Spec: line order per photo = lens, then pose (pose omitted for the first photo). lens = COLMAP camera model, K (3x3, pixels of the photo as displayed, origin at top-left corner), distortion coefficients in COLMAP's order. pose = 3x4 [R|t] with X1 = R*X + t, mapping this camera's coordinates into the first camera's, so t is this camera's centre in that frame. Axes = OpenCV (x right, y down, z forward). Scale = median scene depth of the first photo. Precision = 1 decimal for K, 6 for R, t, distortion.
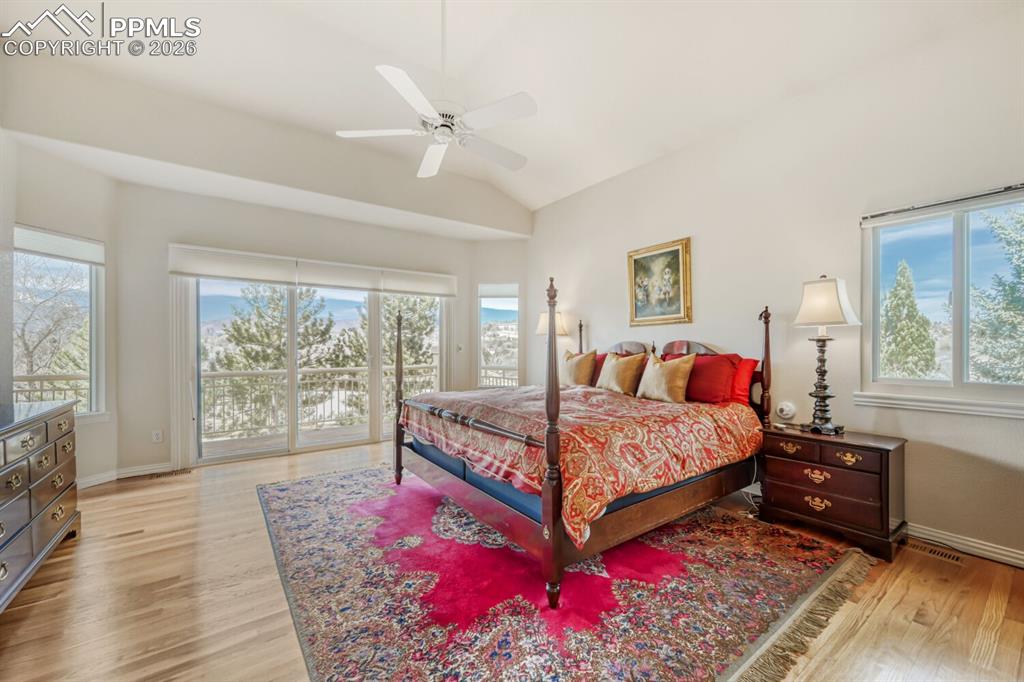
lens RADIAL K [[405.9, 0, 516.9], [0, 405.9, 346.1], [0, 0, 1]] dist [0.000522, -0.000041]
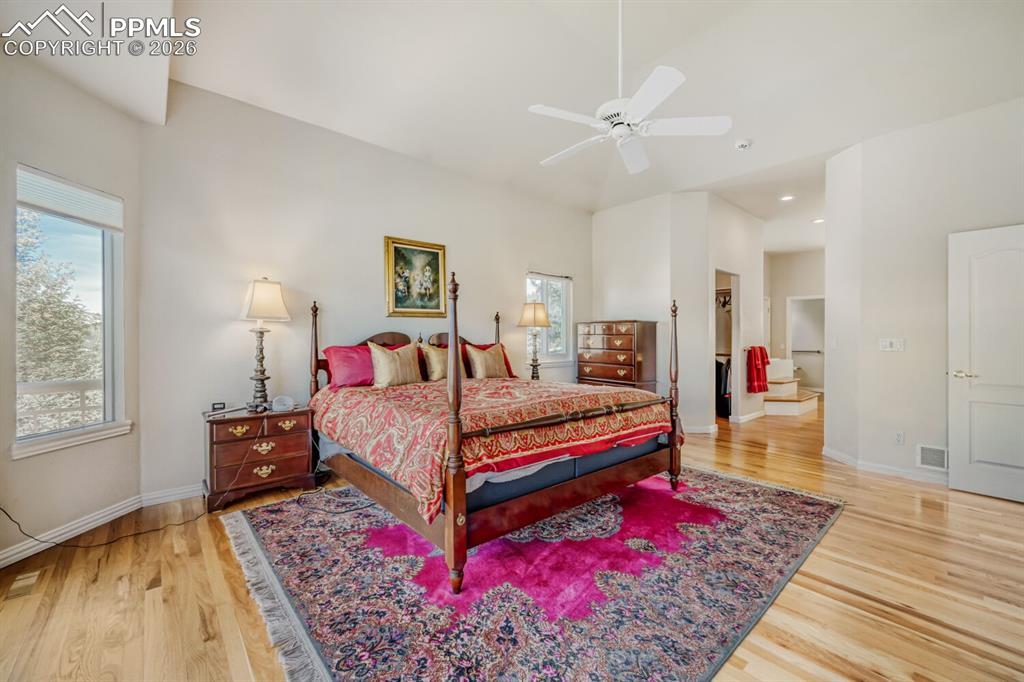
lens RADIAL K [[405.9, 0, 516.5], [0, 405.9, 339.9], [0, 0, 1]] dist [0.000522, -0.000041]
pose [[-0.086778, -0.004917, 0.996215, -0.738781], [-0.005279, 0.999976, 0.004476, 0.000317], [-0.996214, -0.004870, -0.086802, 0.855891]]
